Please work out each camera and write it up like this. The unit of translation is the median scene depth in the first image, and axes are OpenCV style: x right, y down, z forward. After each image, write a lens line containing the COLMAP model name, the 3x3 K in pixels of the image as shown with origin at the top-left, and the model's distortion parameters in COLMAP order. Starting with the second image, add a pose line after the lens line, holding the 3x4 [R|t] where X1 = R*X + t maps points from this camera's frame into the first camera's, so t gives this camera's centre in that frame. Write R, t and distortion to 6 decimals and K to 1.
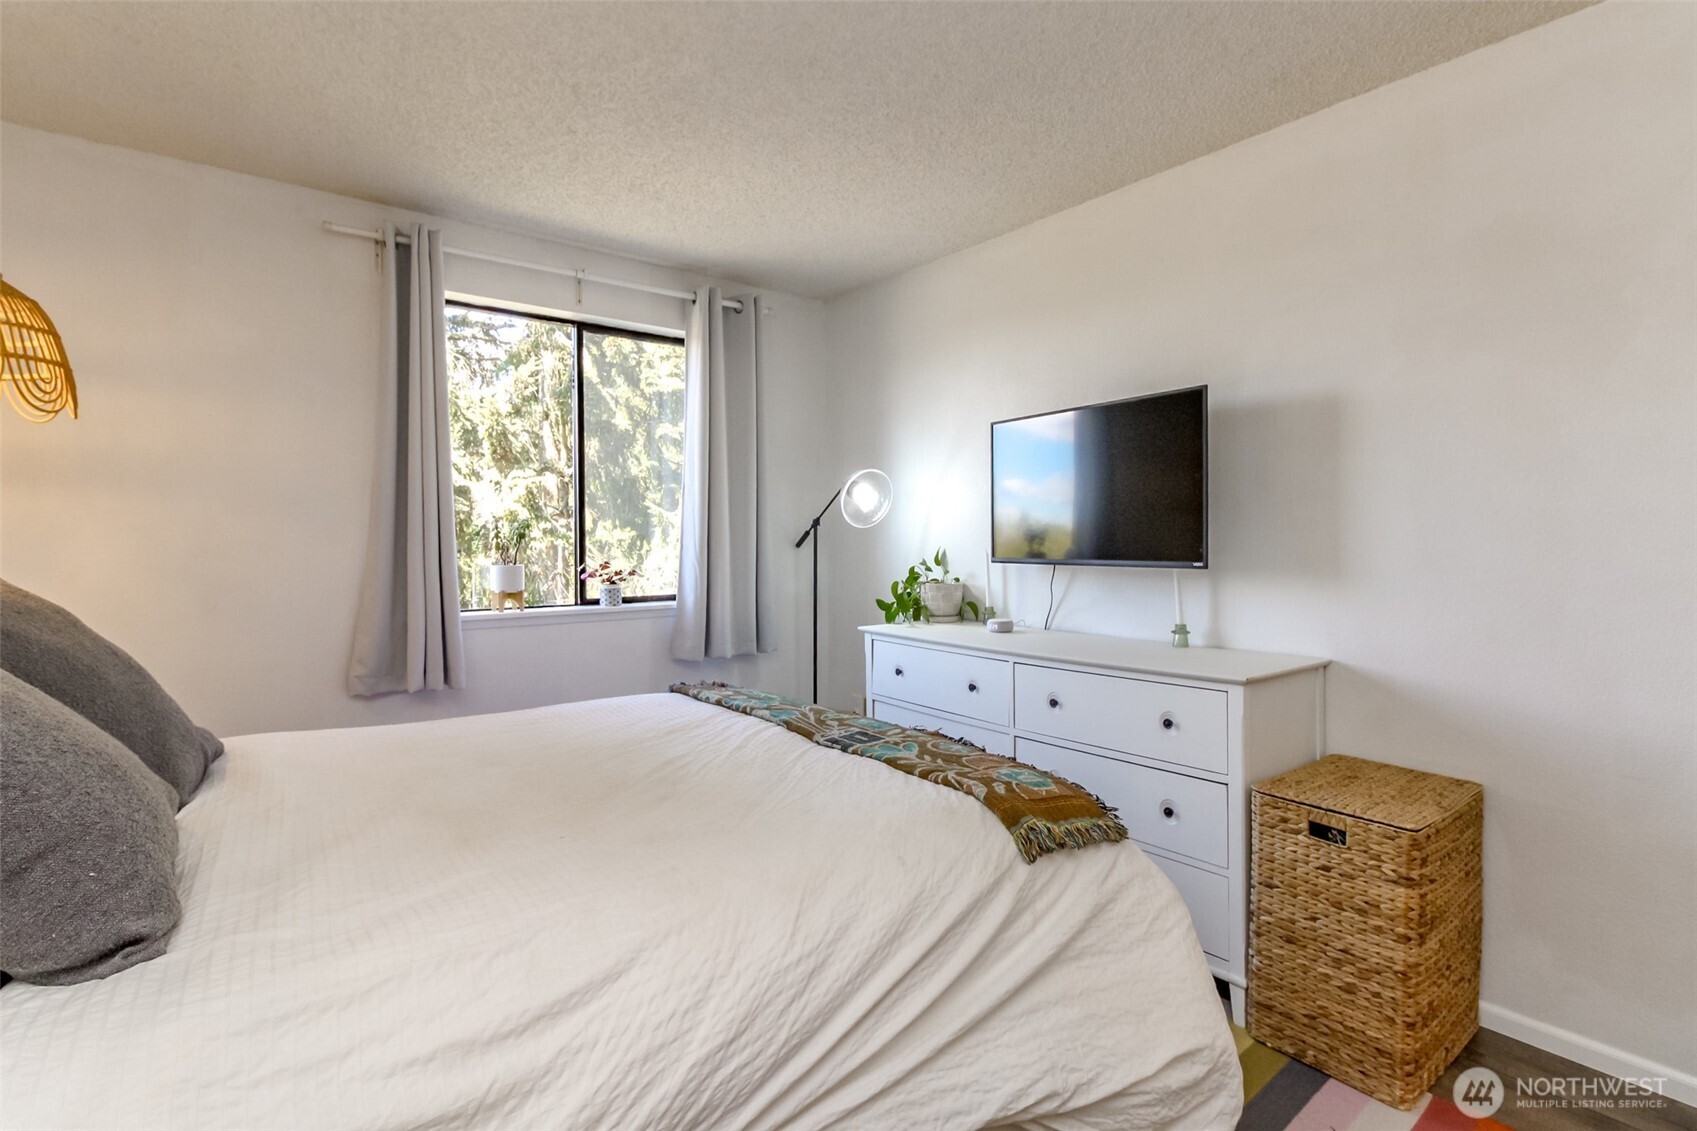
lens RADIAL K [[789.8, 0, 827.6], [0, 789.8, 530.6], [0, 0, 1]] dist [0.016269, -0.011465]
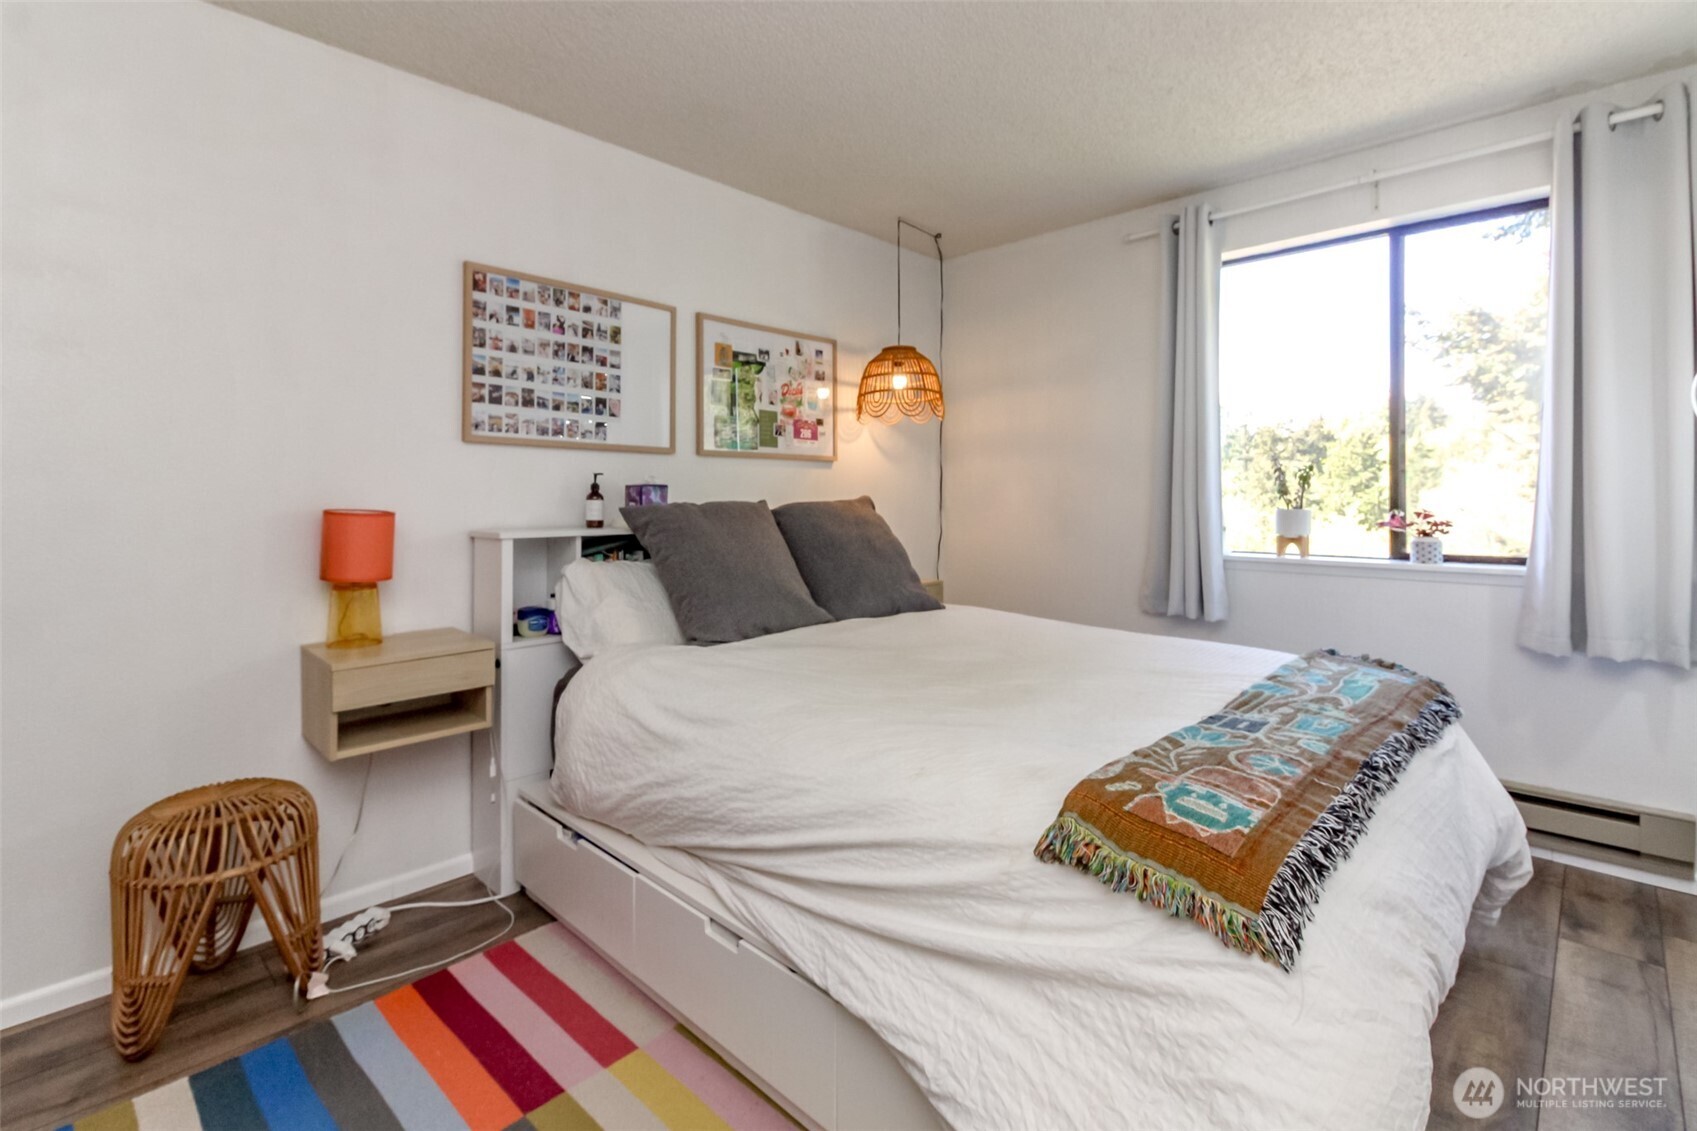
lens RADIAL K [[772.7, 0, 850.0], [0, 772.7, 497.7], [0, 0, 1]] dist [0.019082, -0.011169]
pose [[0.178564, 0.002985, -0.983924, 0.446982], [0.011418, 0.999922, 0.005105, 0.017446], [0.983862, -0.012146, 0.178516, 0.295572]]
